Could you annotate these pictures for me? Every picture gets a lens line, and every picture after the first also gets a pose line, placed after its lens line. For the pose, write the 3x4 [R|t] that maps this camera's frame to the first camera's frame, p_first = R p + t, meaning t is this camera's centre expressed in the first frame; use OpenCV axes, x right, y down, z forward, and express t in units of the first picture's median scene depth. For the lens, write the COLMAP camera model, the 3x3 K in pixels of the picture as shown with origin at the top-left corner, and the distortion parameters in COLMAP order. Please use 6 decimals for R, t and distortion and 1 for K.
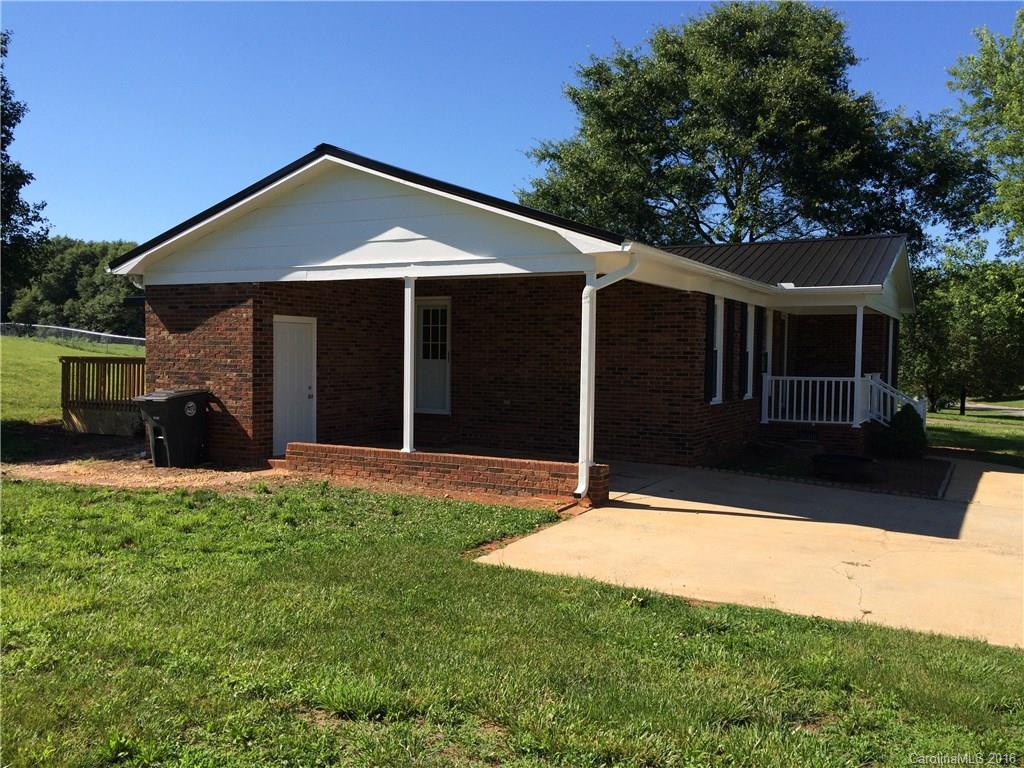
lens RADIAL K [[875.7, 0, 511.2], [0, 875.7, 380.7], [0, 0, 1]] dist [0.070229, -0.089521]
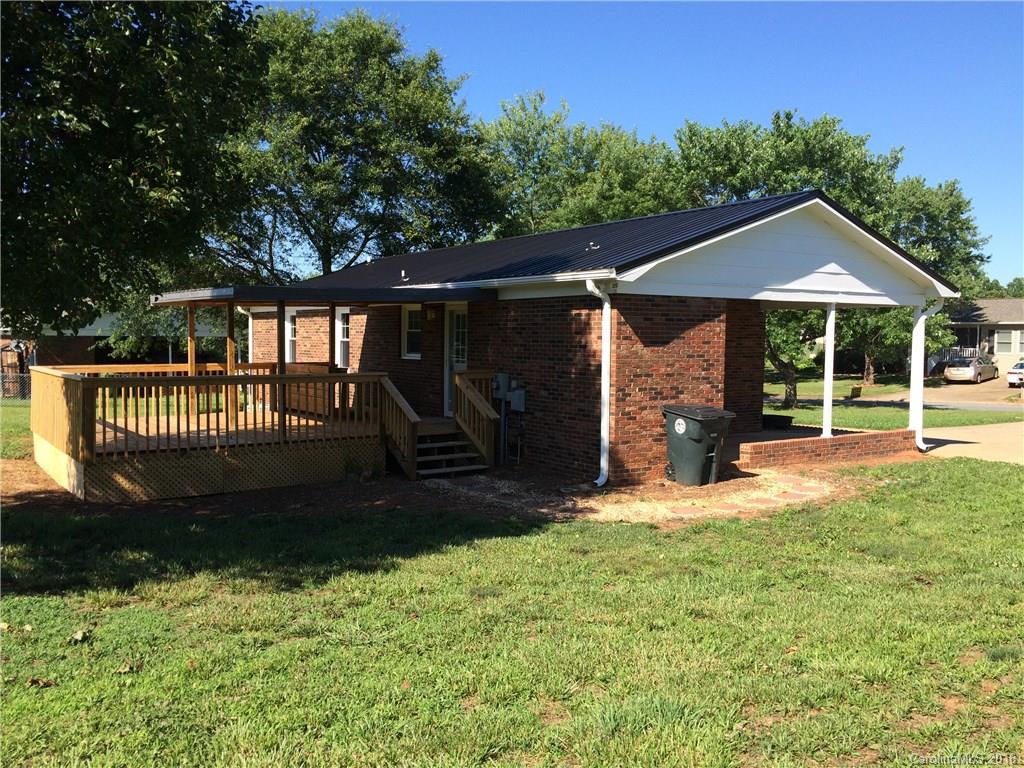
lens RADIAL K [[875.7, 0, 510.4], [0, 875.7, 384.5], [0, 0, 1]] dist [0.070229, -0.089521]
pose [[0.462189, -0.056273, 0.884994, -1.328377], [0.029558, 0.998408, 0.048048, -0.065514], [-0.886289, 0.003951, 0.463117, 0.727824]]
